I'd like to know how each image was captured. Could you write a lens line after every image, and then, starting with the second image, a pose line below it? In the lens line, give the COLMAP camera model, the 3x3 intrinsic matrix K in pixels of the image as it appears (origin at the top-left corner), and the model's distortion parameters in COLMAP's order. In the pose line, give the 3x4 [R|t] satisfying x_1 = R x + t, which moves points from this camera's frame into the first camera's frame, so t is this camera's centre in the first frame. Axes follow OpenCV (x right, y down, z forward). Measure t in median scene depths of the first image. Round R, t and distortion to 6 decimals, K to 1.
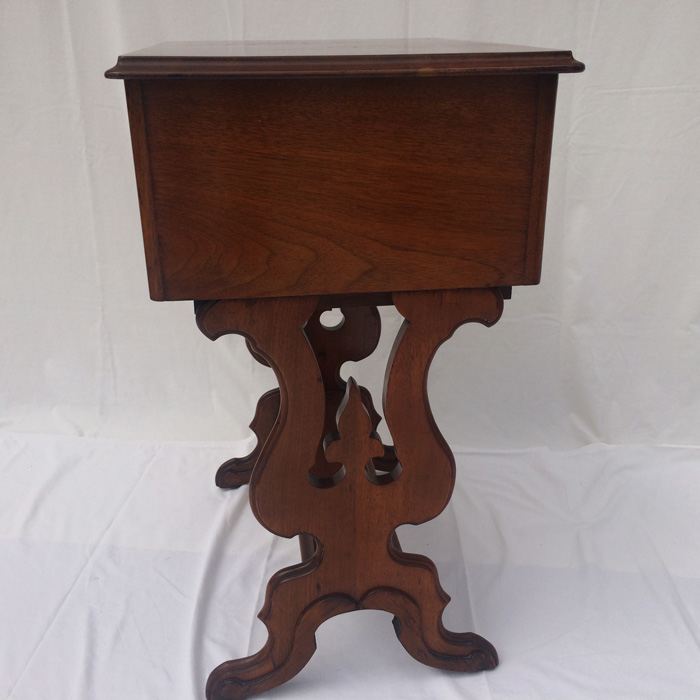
lens RADIAL K [[815.7, 0, 346.0], [0, 815.7, 337.3], [0, 0, 1]] dist [0.038249, 0.000000]
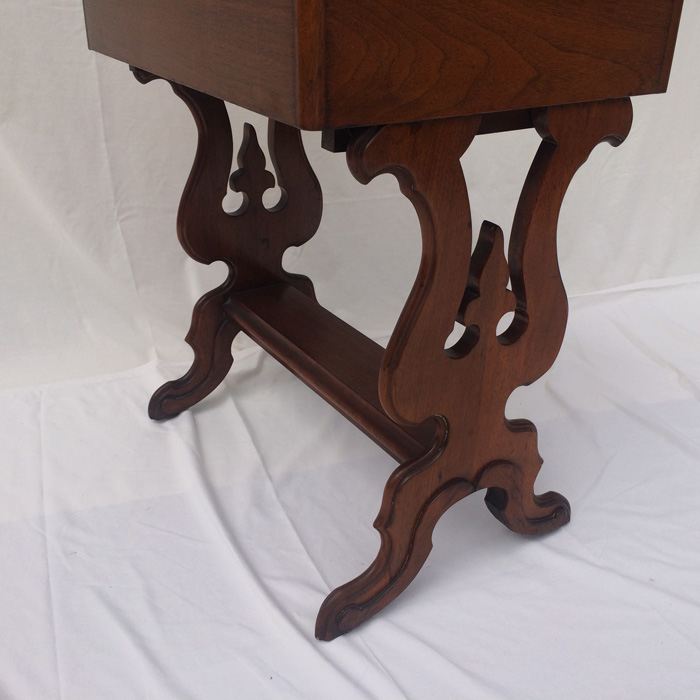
lens RADIAL K [[815.7, 0, 350.5], [0, 815.7, 343.4], [0, 0, 1]] dist [0.038249, 0.000000]
pose [[0.906271, -0.165273, 0.389046, -0.386912], [0.127949, 0.984474, 0.120168, 0.044502], [-0.402866, -0.059126, 0.913347, 0.226218]]
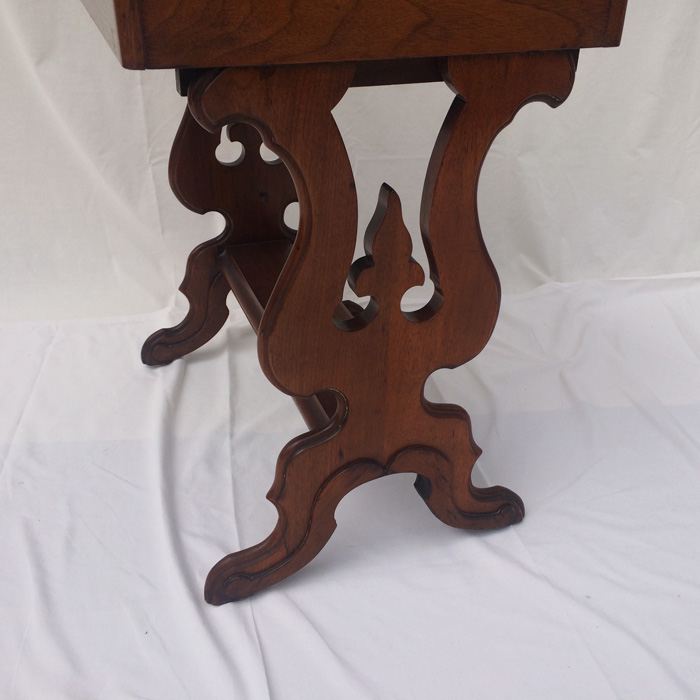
lens RADIAL K [[815.7, 0, 351.3], [0, 815.7, 346.7], [0, 0, 1]] dist [0.038249, 0.000000]
pose [[0.975735, -0.088997, 0.200053, -0.157980], [0.058526, 0.986433, 0.153376, 0.066282], [-0.210989, -0.137946, 0.967706, 0.197834]]
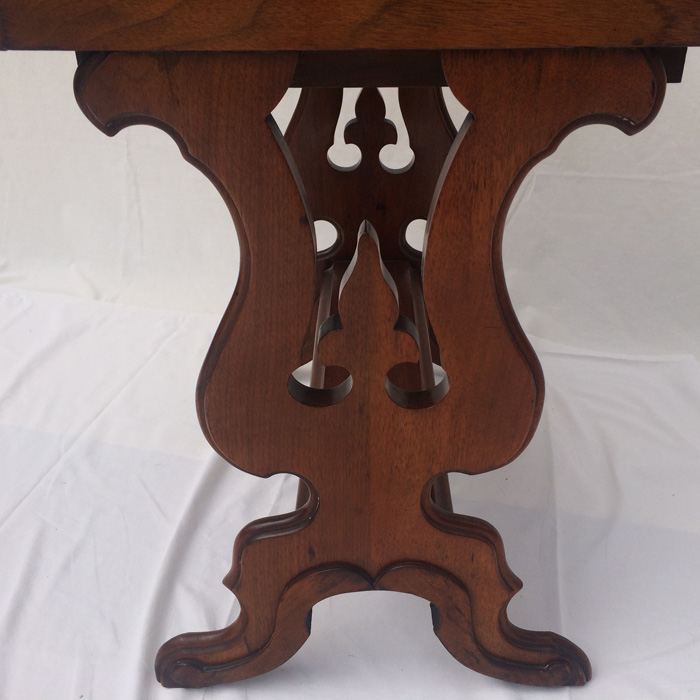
lens RADIAL K [[815.7, 0, 344.2], [0, 815.7, 344.3], [0, 0, 1]] dist [0.038249, 0.000000]
pose [[0.987063, 0.072052, -0.143232, 0.064364], [-0.049187, 0.986341, 0.157203, 0.037063], [0.152602, -0.148124, 0.977124, 0.356491]]
